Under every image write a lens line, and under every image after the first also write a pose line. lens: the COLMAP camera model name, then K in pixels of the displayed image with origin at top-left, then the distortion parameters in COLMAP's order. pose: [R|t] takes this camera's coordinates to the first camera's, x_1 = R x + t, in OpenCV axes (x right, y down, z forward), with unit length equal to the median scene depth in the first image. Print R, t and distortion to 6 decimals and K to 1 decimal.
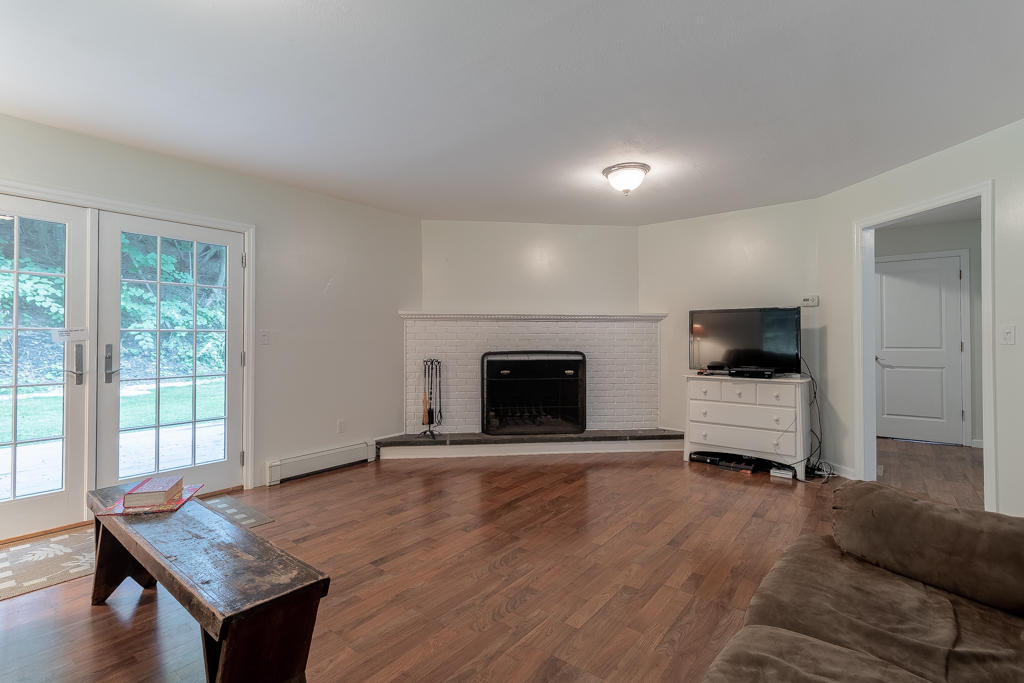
lens RADIAL K [[469.6, 0, 513.3], [0, 469.6, 333.9], [0, 0, 1]] dist [-0.001321, -0.000047]
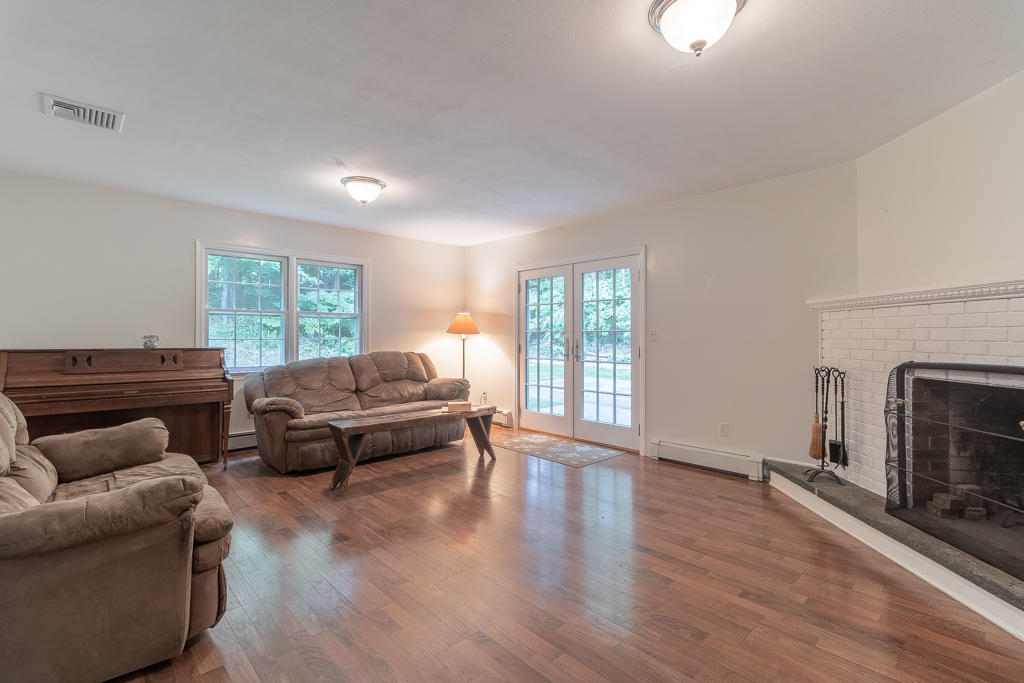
lens RADIAL K [[469.6, 0, 513.3], [0, 469.6, 333.9], [0, 0, 1]] dist [-0.001321, -0.000047]
pose [[-0.144158, -0.004565, -0.989544, 0.612750], [0.006673, 0.999962, -0.005585, 0.006175], [0.989532, -0.007408, -0.144122, 0.697909]]
